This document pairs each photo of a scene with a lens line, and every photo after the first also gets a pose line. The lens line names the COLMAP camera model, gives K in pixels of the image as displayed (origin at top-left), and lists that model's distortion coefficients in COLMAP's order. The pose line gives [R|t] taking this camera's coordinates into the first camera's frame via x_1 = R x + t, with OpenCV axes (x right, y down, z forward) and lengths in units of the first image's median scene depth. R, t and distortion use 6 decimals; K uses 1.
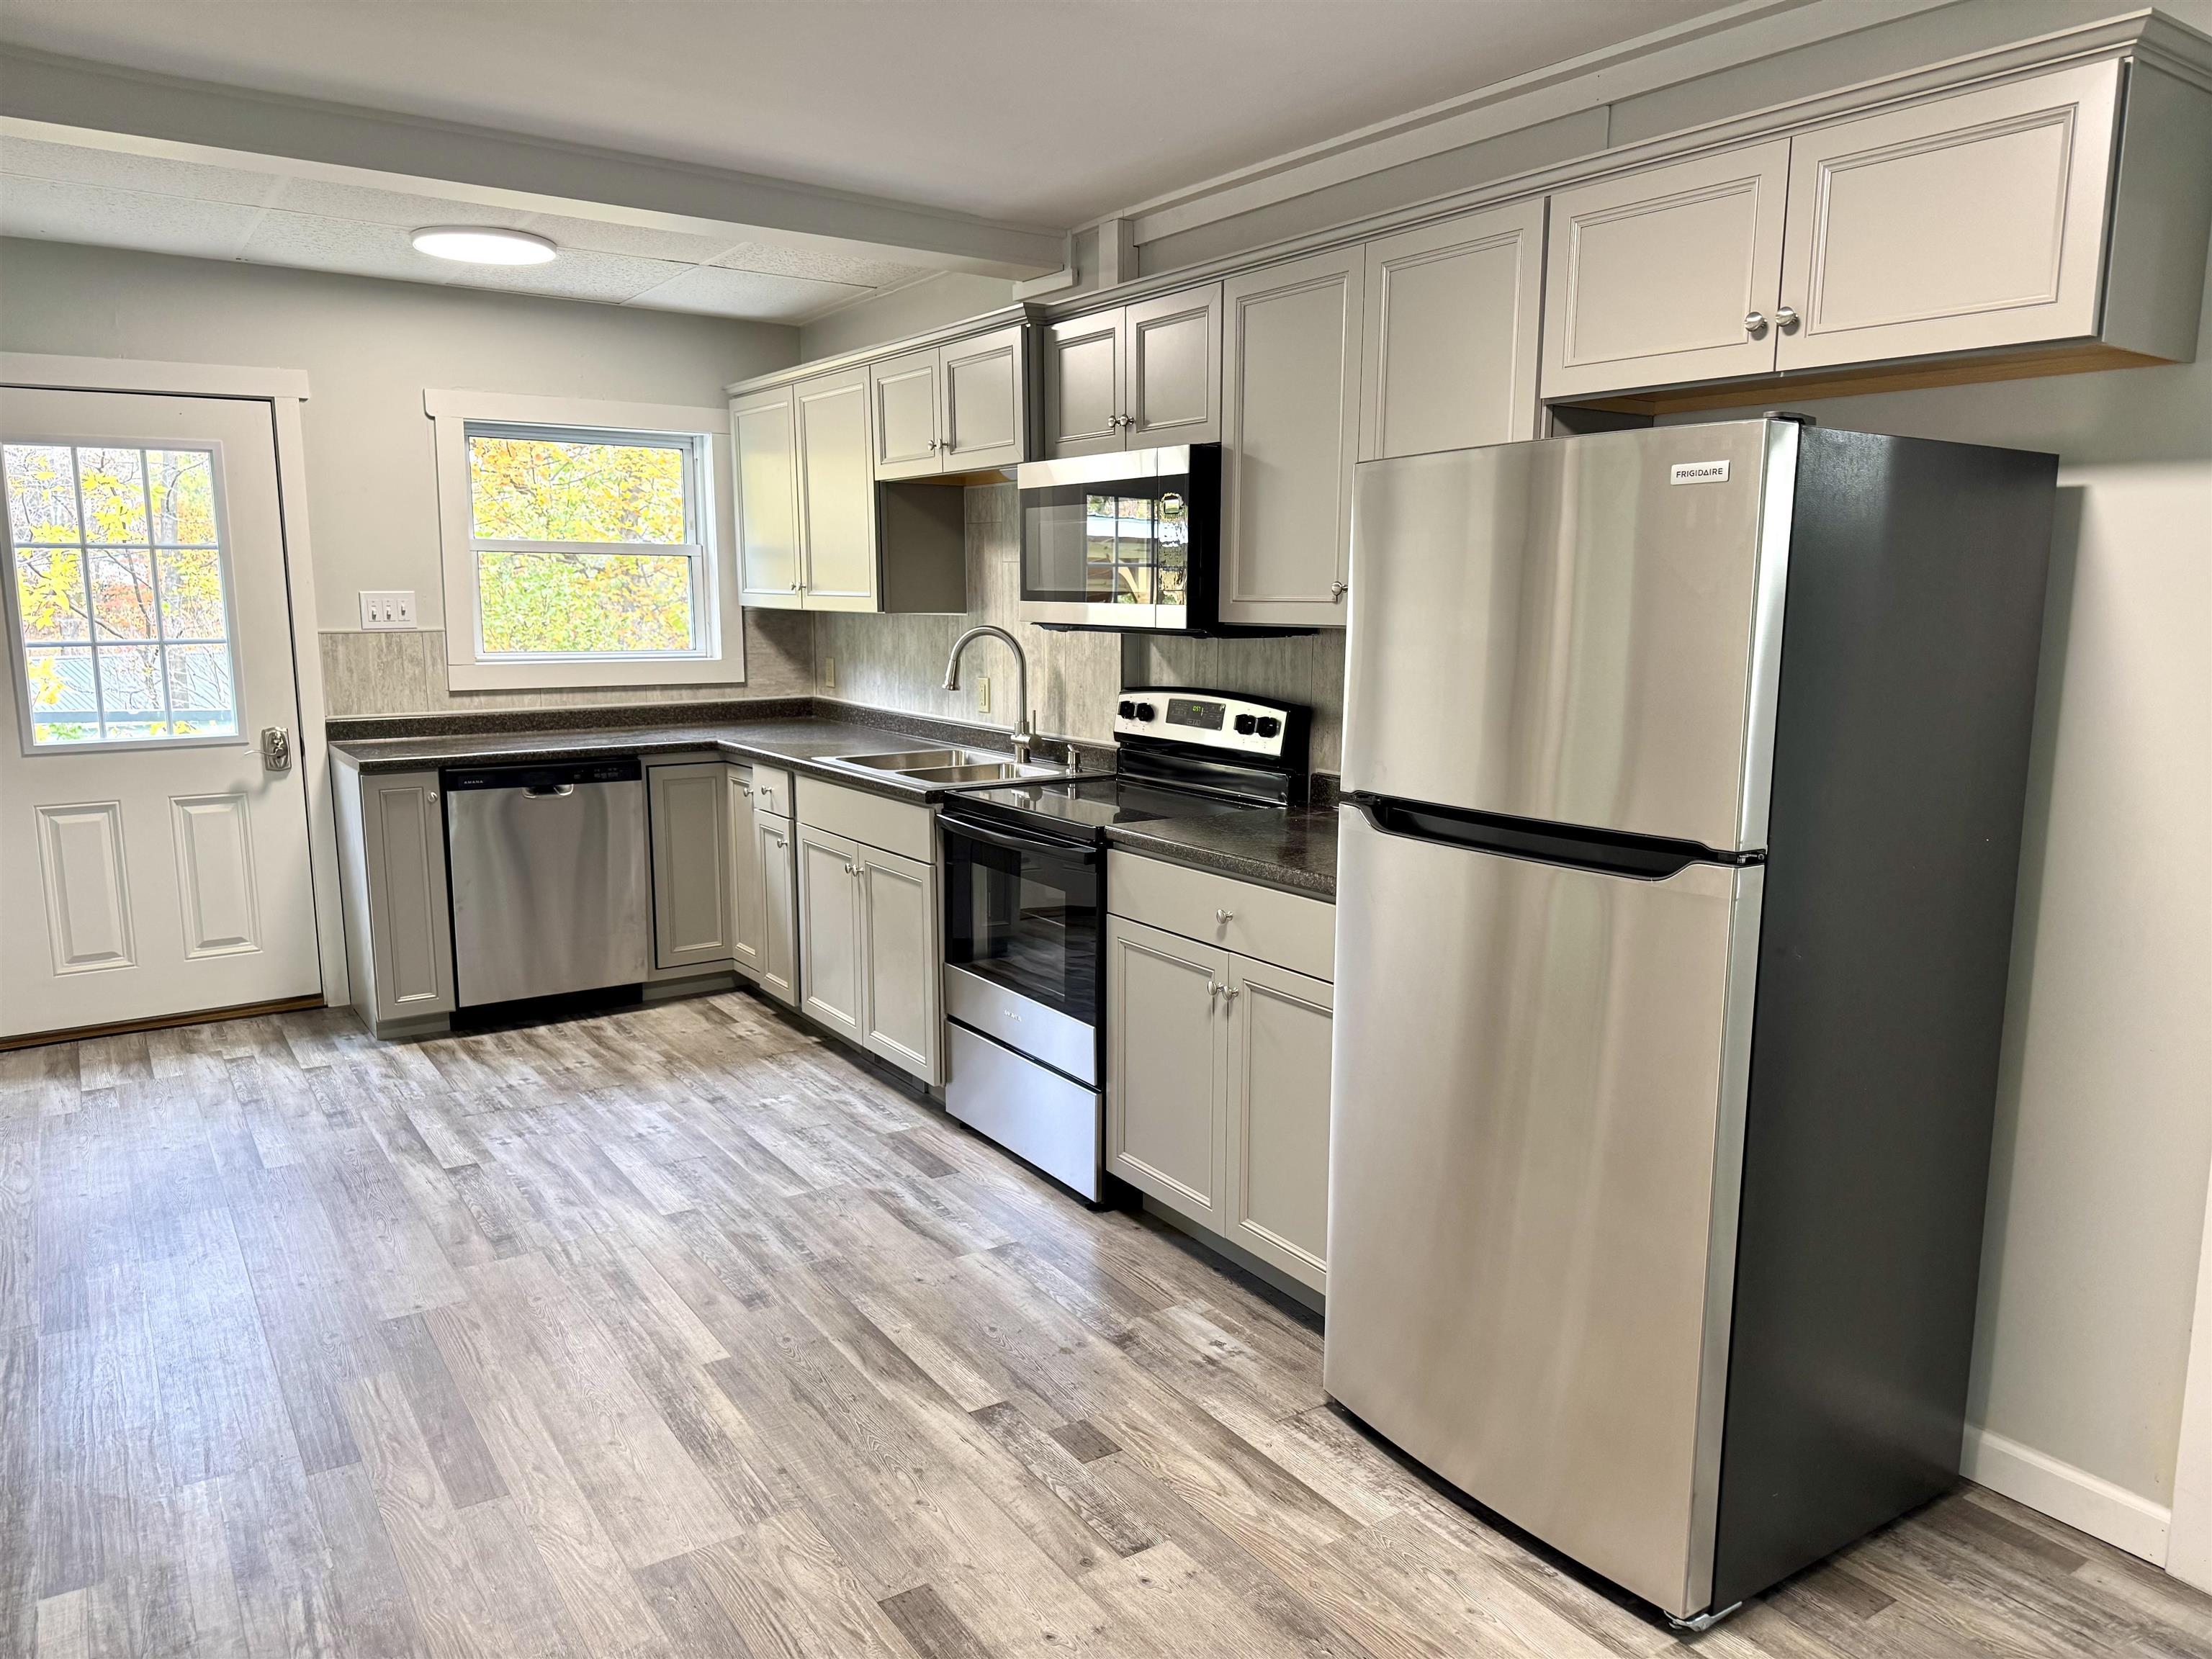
lens RADIAL K [[1548.4, 0, 1131.1], [0, 1548.4, 829.0], [0, 0, 1]] dist [0.090577, -0.120944]
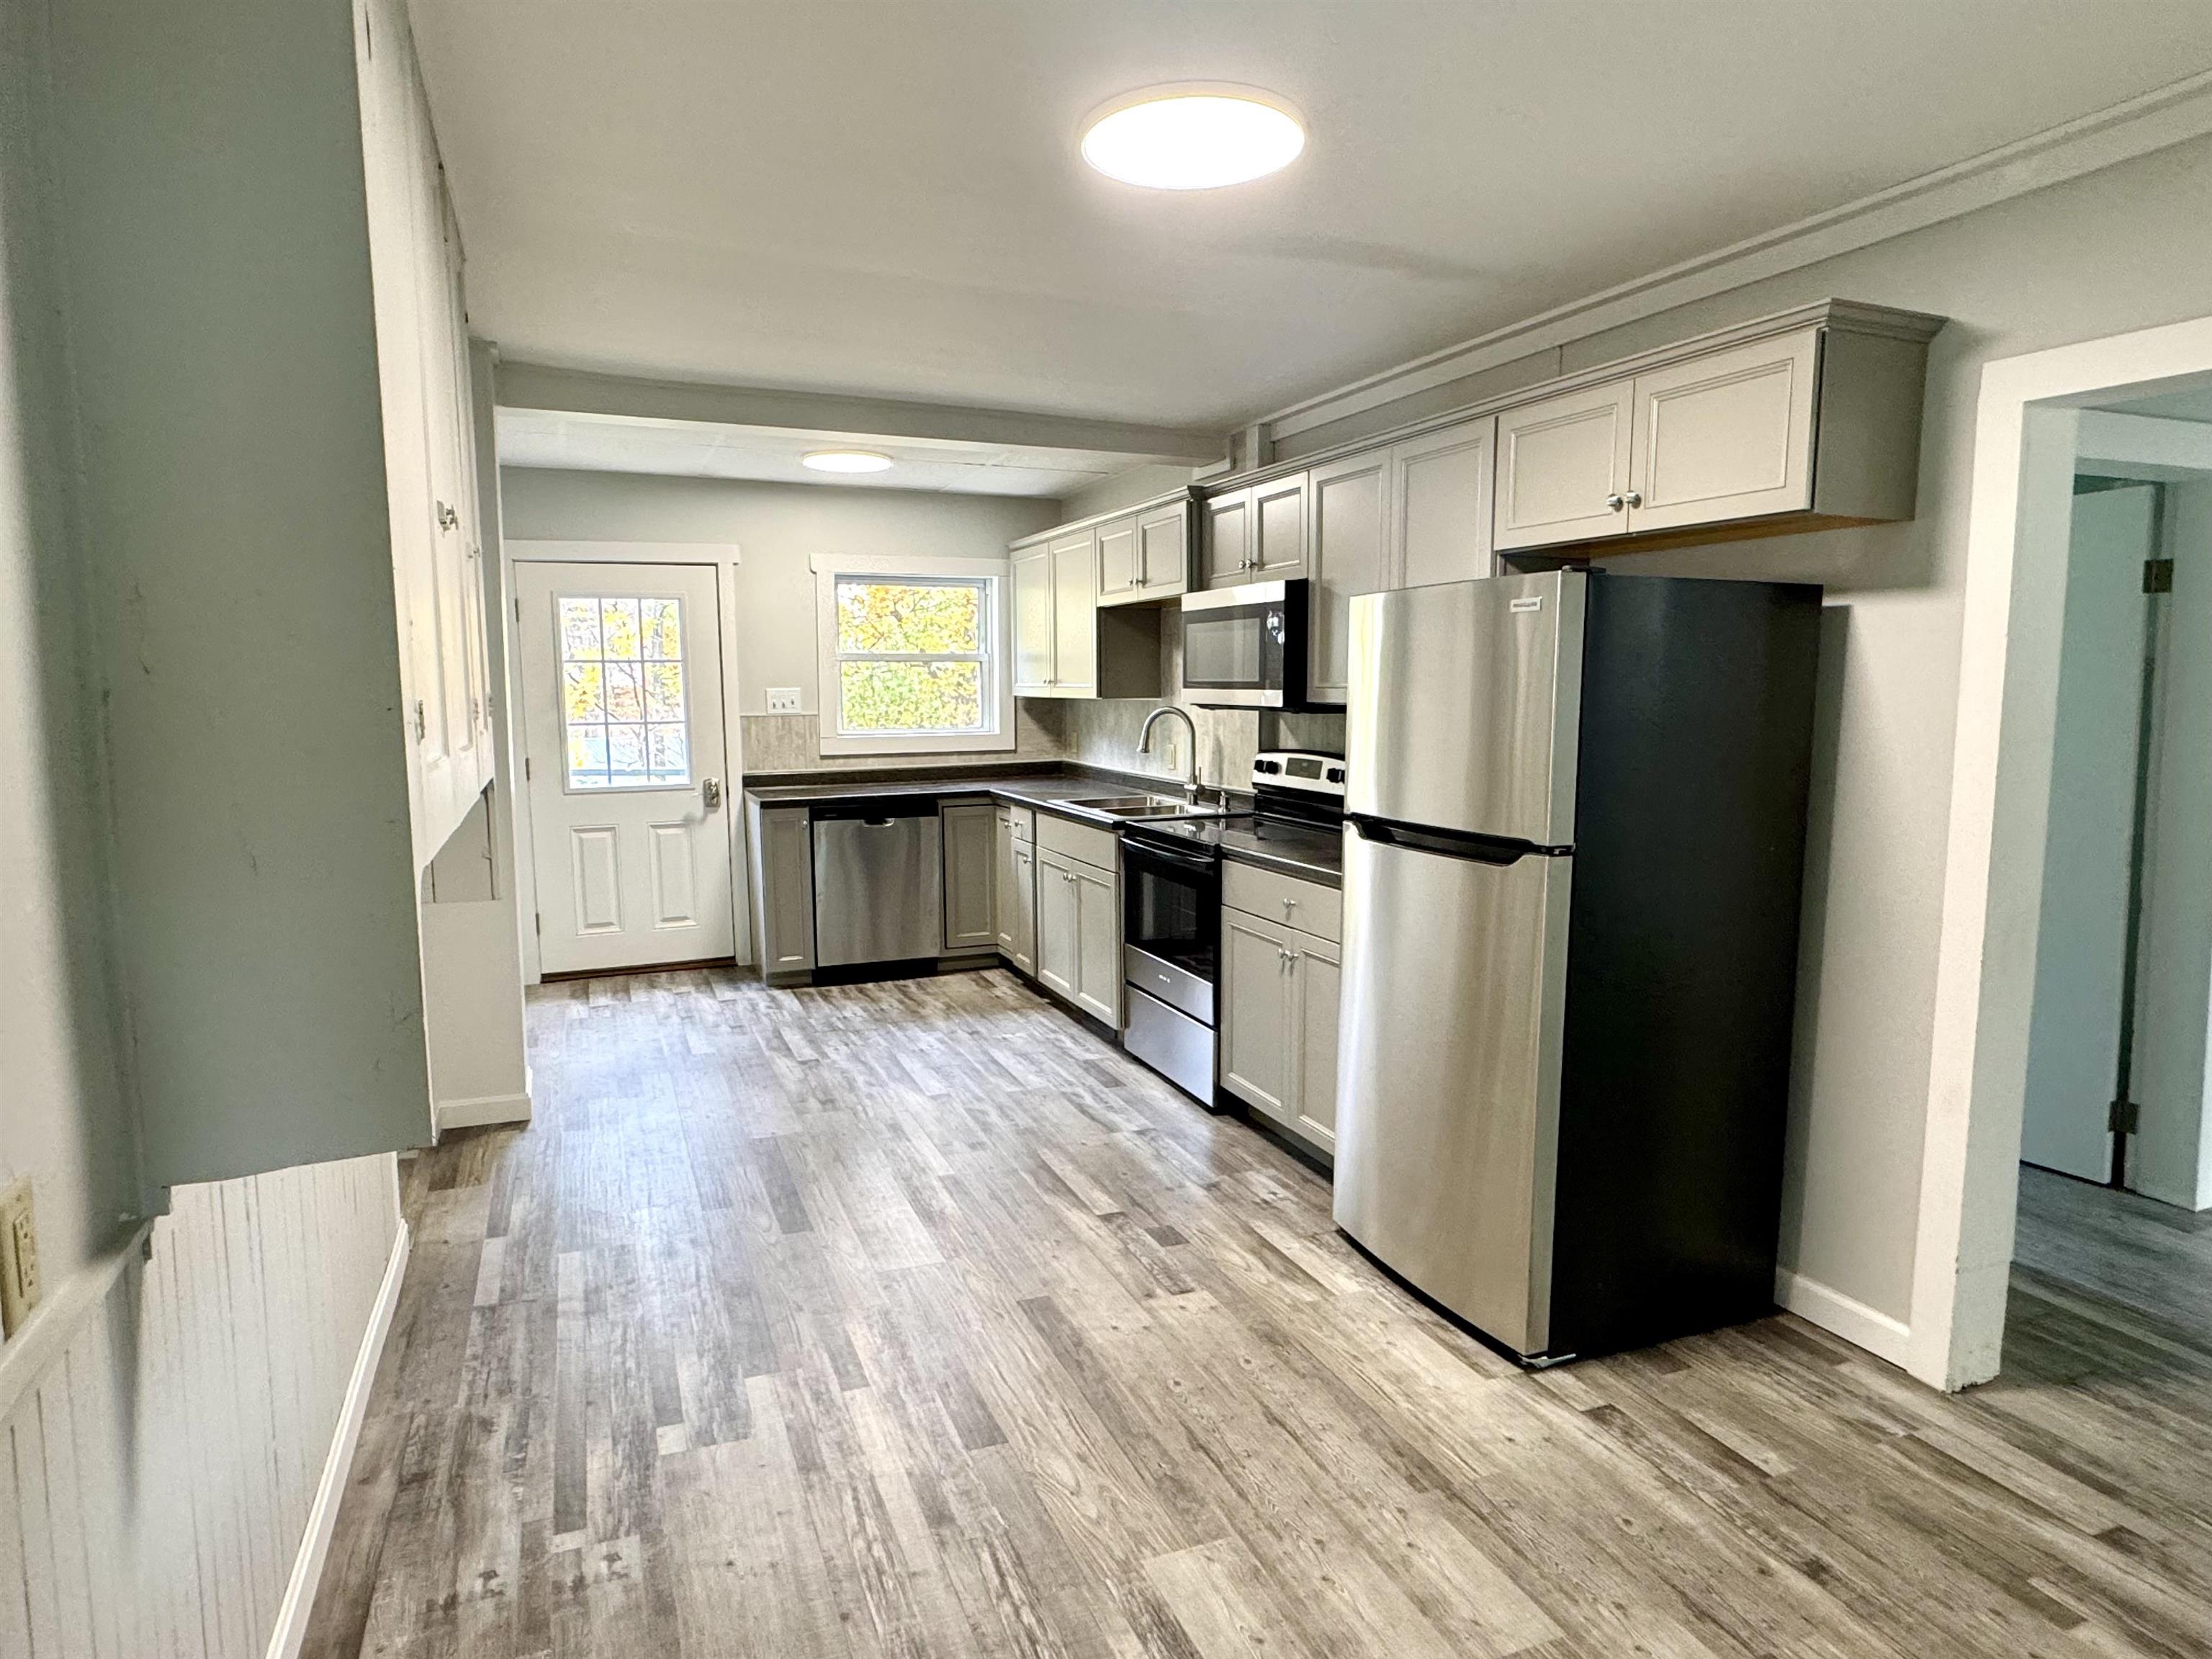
lens RADIAL K [[1289.4, 0, 1106.0], [0, 1289.4, 829.5], [0, 0, 1]] dist [-0.002509, -0.000952]
pose [[0.977908, 0.014914, -0.208502, 0.115430], [-0.023222, 0.999028, -0.037457, 0.029404], [0.207741, 0.041471, 0.977304, -0.176497]]
